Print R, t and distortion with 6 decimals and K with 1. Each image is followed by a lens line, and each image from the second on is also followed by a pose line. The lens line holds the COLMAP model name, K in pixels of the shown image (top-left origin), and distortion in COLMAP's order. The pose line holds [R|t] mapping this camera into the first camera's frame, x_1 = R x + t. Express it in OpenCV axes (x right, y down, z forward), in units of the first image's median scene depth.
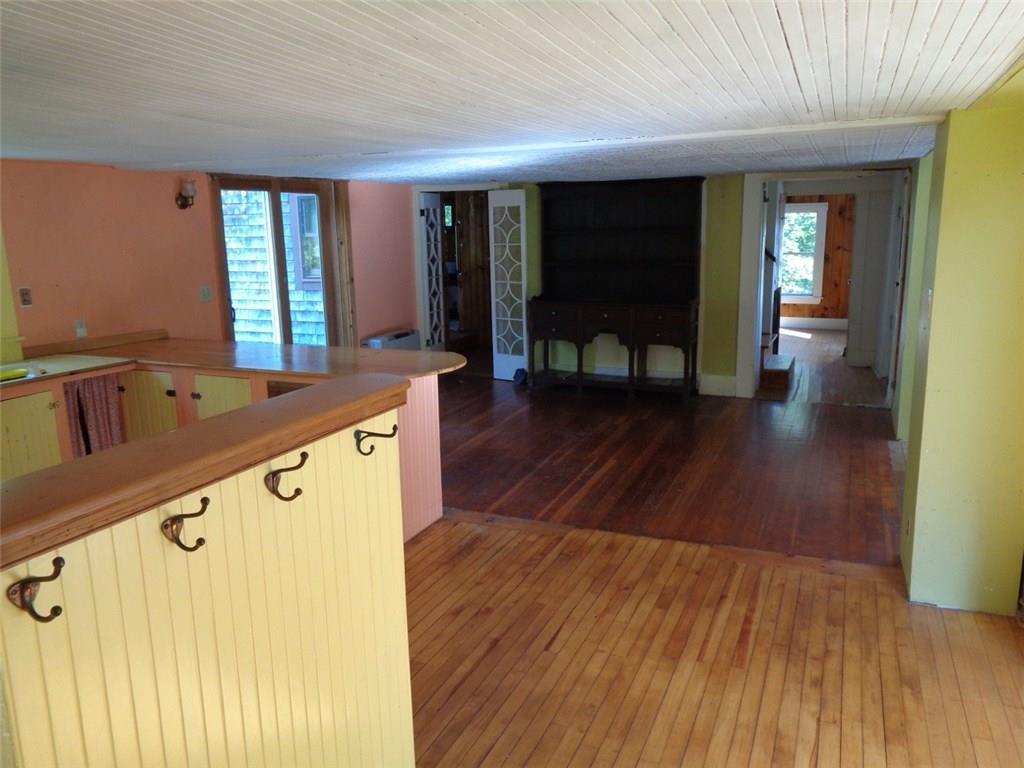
lens RADIAL K [[768.0, 0, 512.8], [0, 768.0, 381.4], [0, 0, 1]] dist [0.011455, 0.004546]
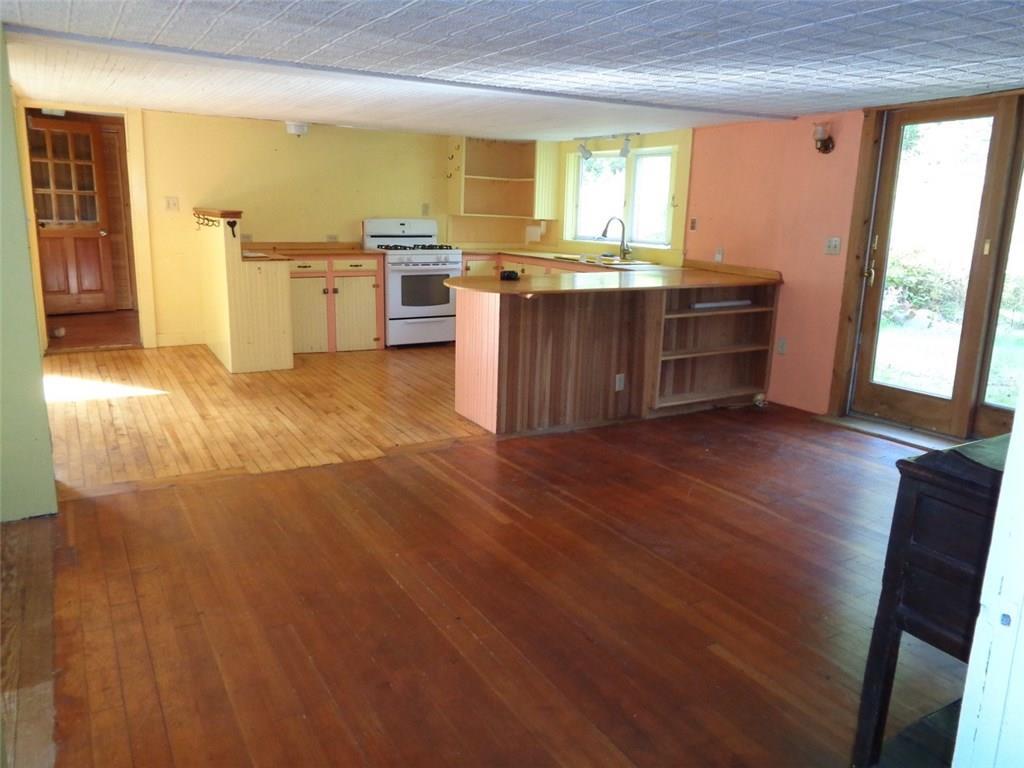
lens RADIAL K [[768.0, 0, 514.4], [0, 768.0, 386.0], [0, 0, 1]] dist [0.011455, 0.004546]
pose [[-0.588568, 0.191585, -0.785419, 0.611927], [-0.173143, 0.919101, 0.353942, -0.231544], [0.789689, 0.344308, -0.507782, 1.287949]]
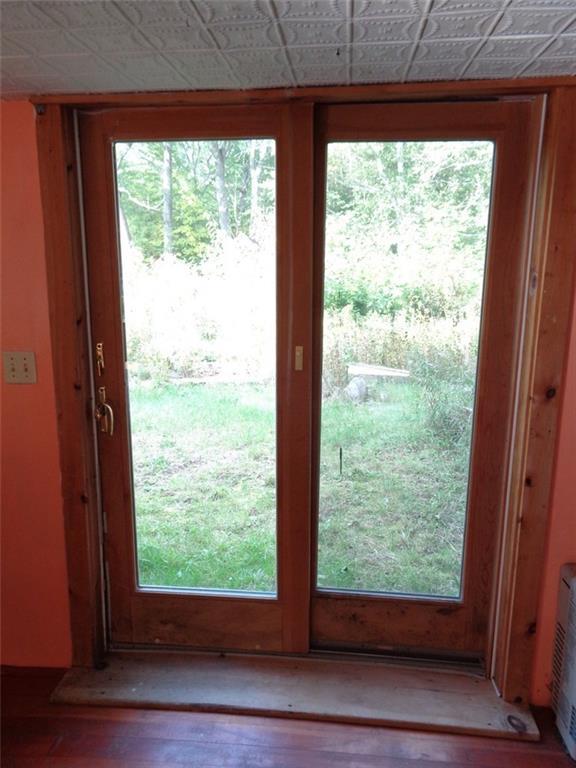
lens RADIAL K [[576.0, 0, 289.3], [0, 576.0, 383.2], [0, 0, 1]] dist [0.011455, 0.004546]
pose [[0.304466, 0.200313, -0.931222, -0.015333], [-0.206547, 0.968260, 0.140749, -0.198986], [0.929859, 0.149488, 0.336177, 1.089122]]
